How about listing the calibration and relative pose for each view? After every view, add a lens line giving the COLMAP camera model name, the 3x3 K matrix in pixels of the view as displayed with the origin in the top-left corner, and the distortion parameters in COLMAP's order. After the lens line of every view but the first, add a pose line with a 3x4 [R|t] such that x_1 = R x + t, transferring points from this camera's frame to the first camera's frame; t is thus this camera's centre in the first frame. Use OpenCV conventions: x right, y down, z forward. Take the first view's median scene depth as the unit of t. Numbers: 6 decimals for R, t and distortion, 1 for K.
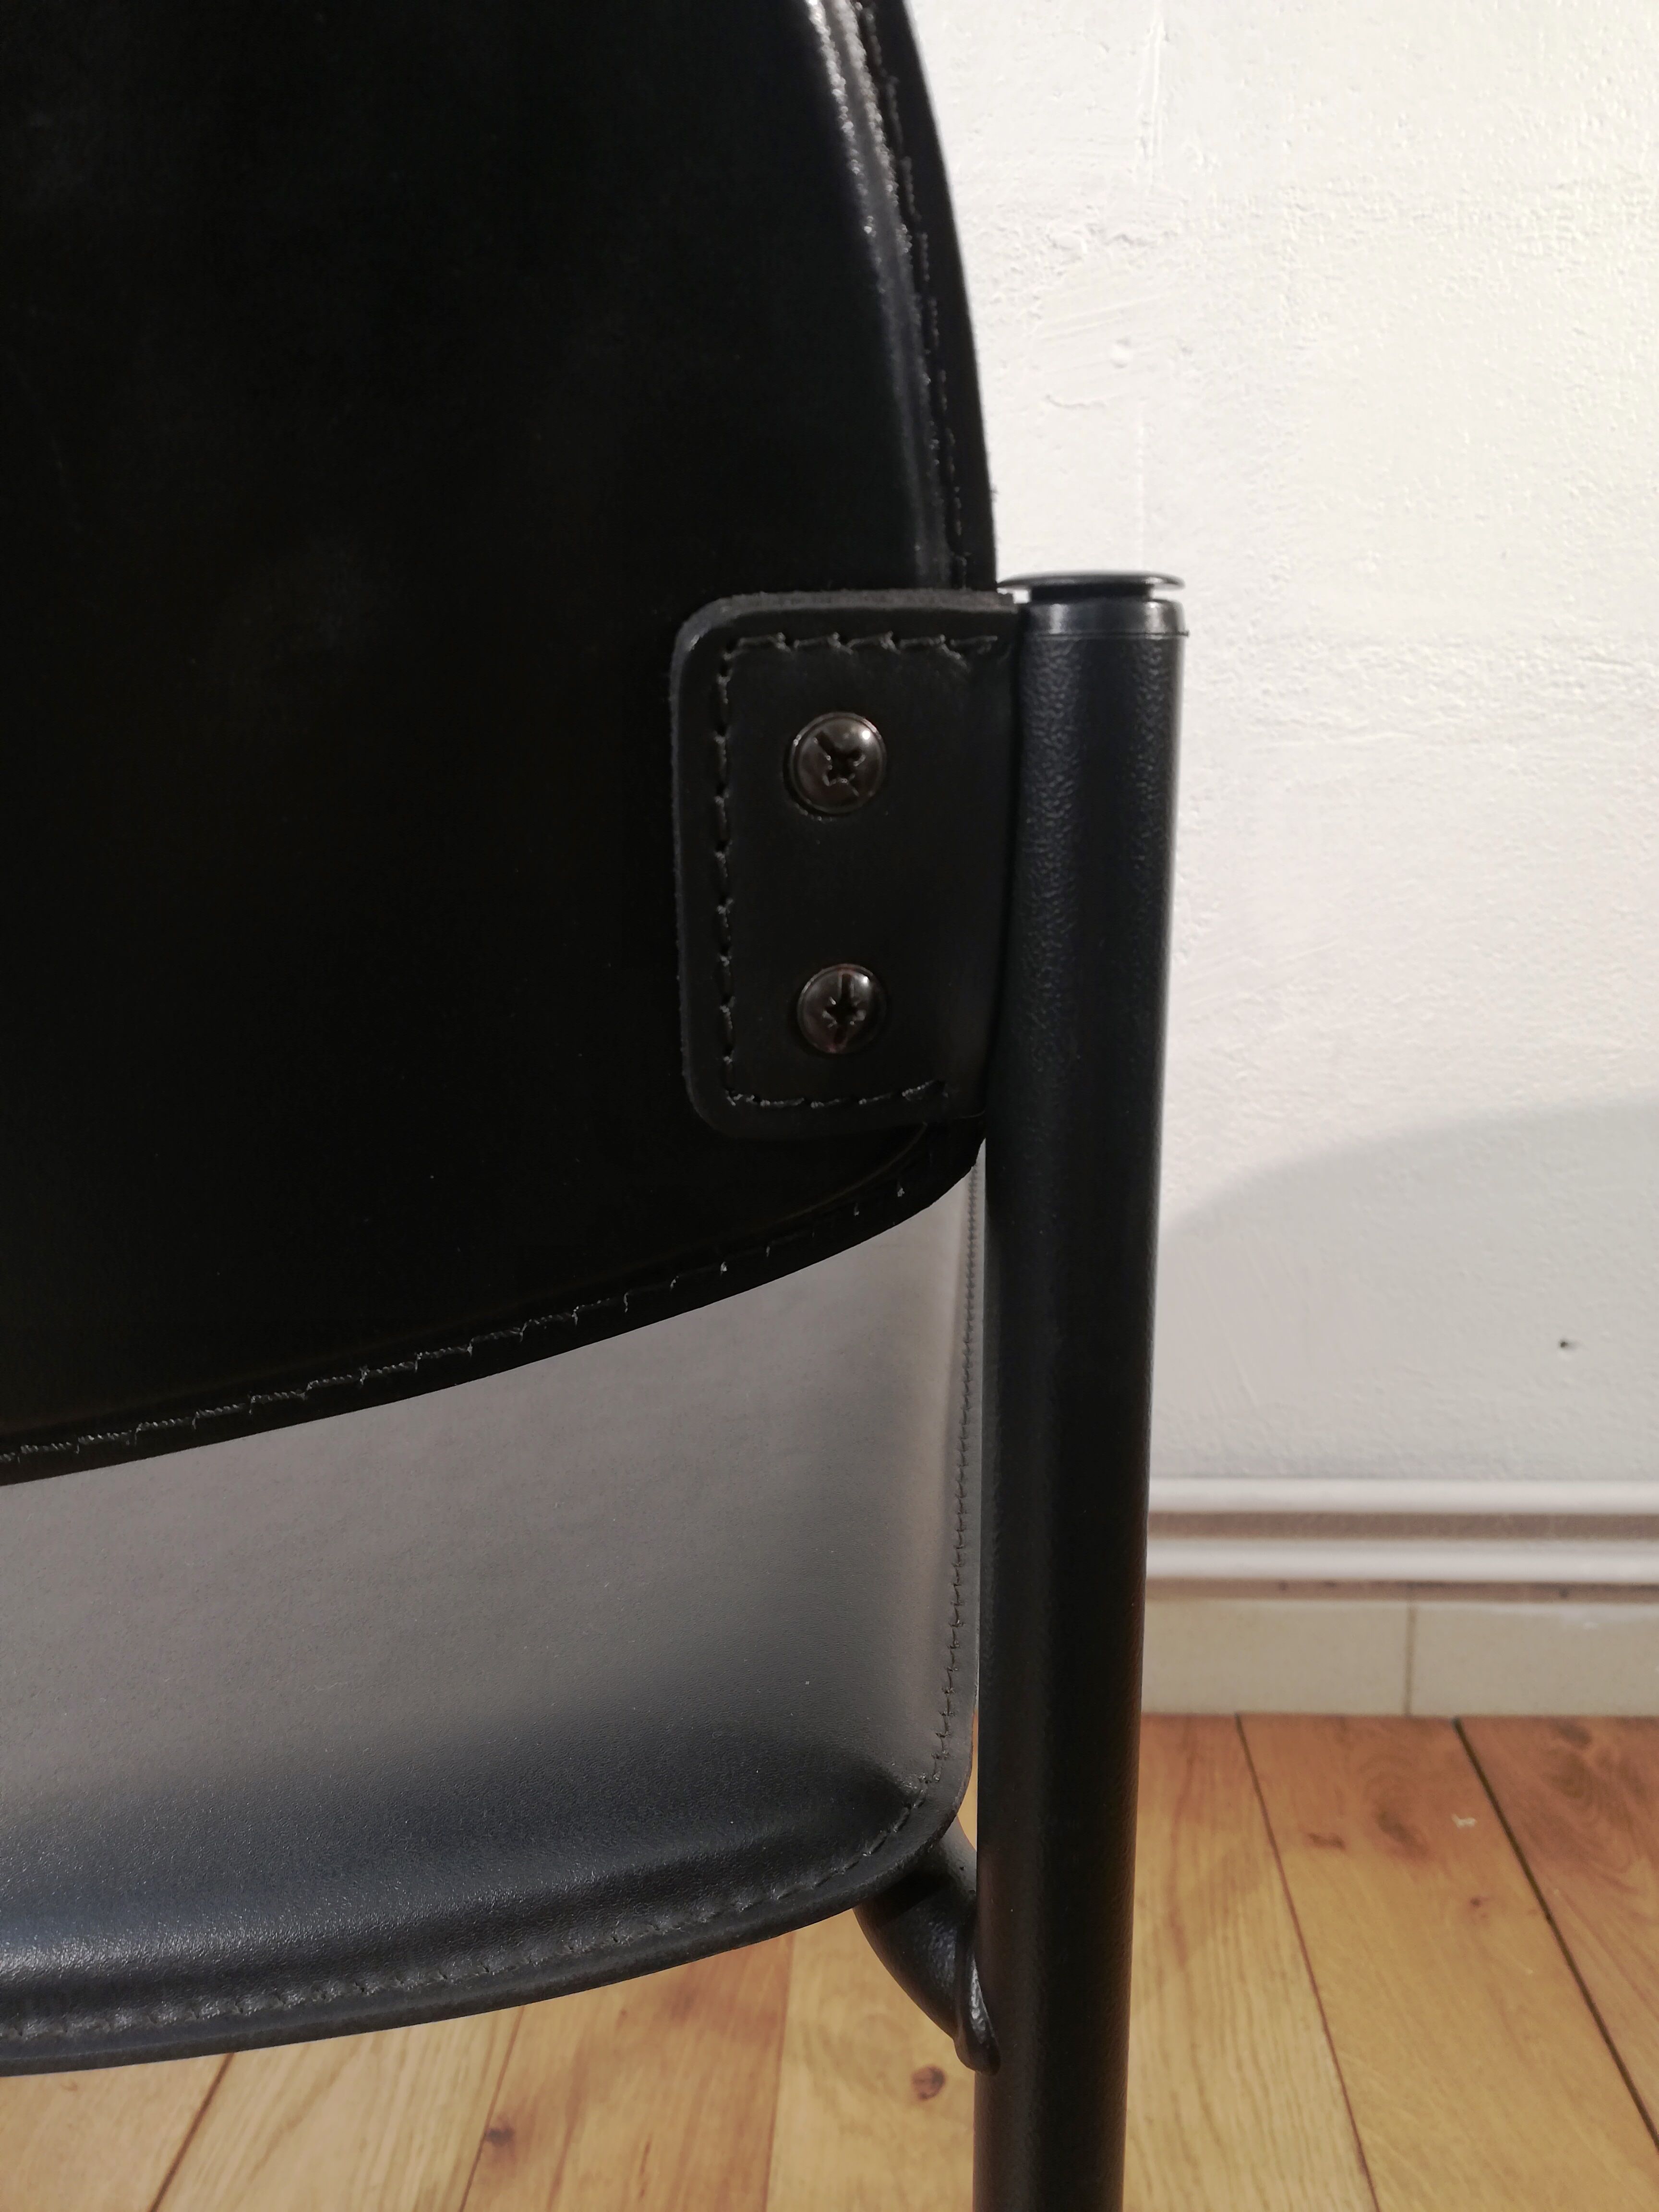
lens RADIAL K [[1798.2, 0, 816.8], [0, 1798.2, 1074.8], [0, 0, 1]] dist [0.032006, -0.073745]
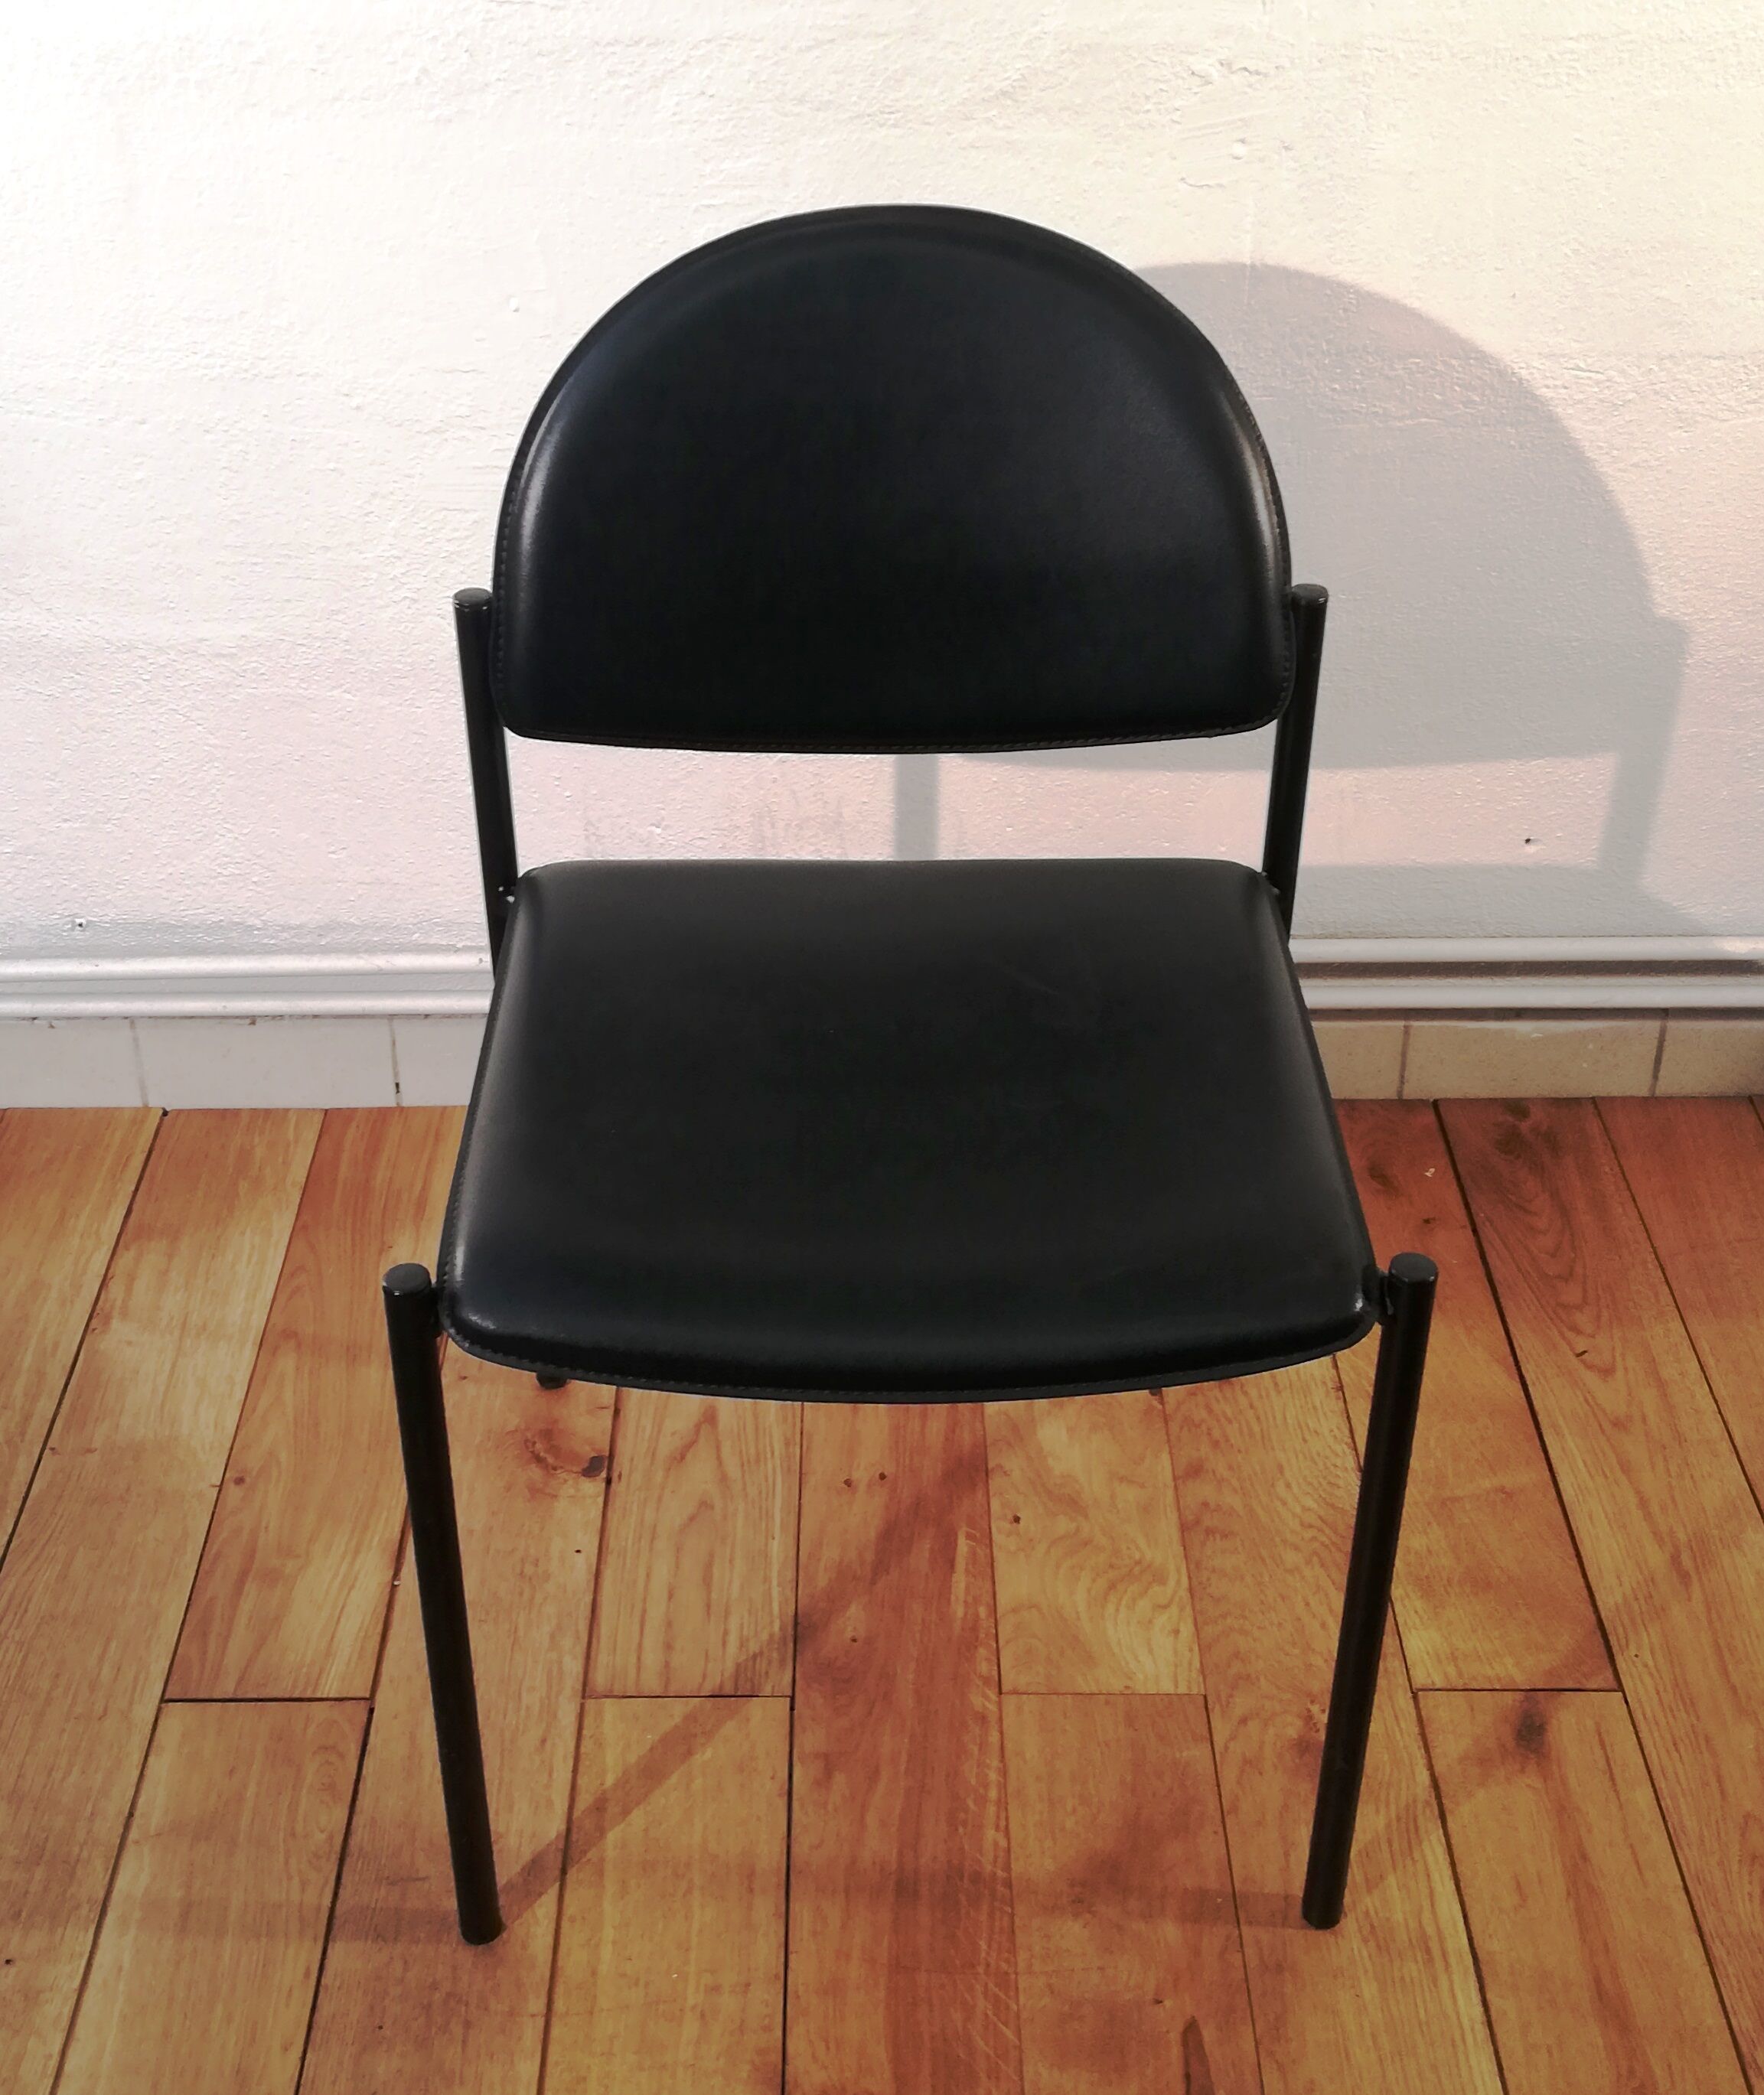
lens RADIAL K [[2634.1, 0, 847.2], [0, 2634.1, 948.4], [0, 0, 1]] dist [0.068999, -0.174834]
pose [[0.998615, -0.015089, 0.050409, -0.220321], [-0.000580, 0.954788, 0.297287, -0.406135], [-0.052615, -0.296905, 0.953456, -0.991708]]
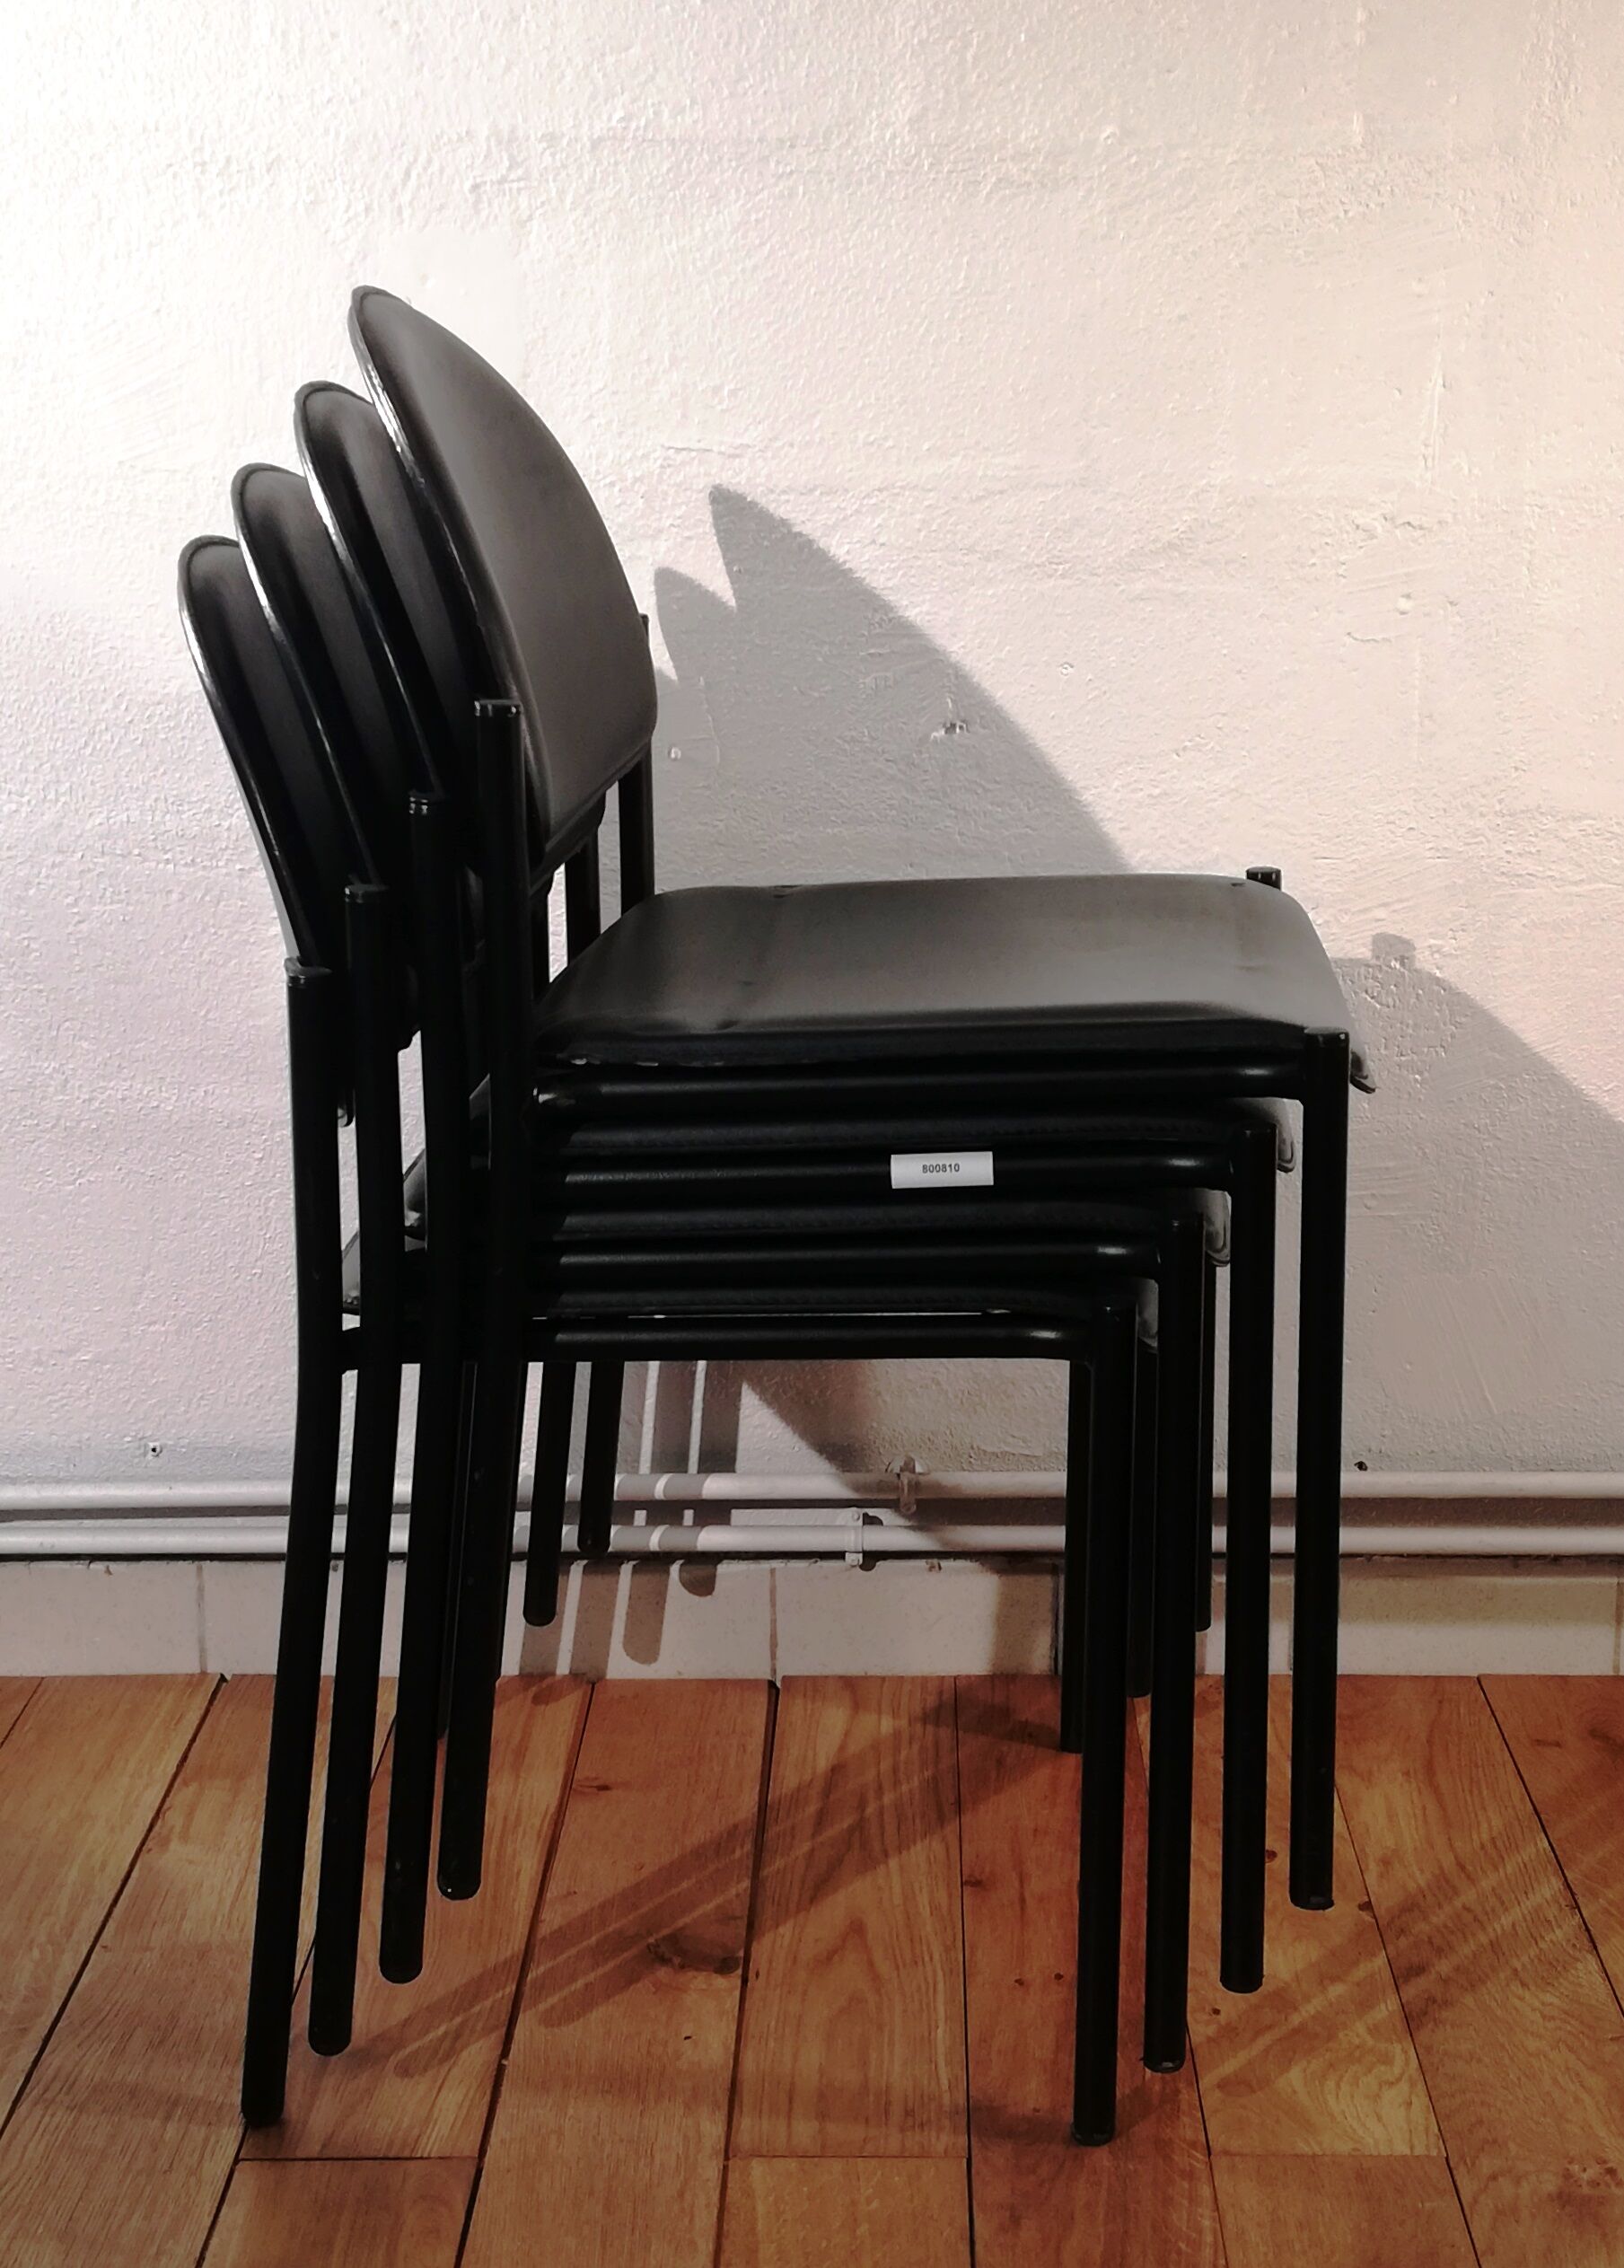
lens RADIAL K [[3068.7, 0, 946.0], [0, 3068.7, 1128.2], [0, 0, 1]] dist [0.113849, -0.362436]
pose [[0.997696, 0.009678, 0.067156, -0.311158], [-0.009641, 0.999953, -0.000882, -0.005930], [-0.067161, 0.000233, 0.997742, -1.222312]]
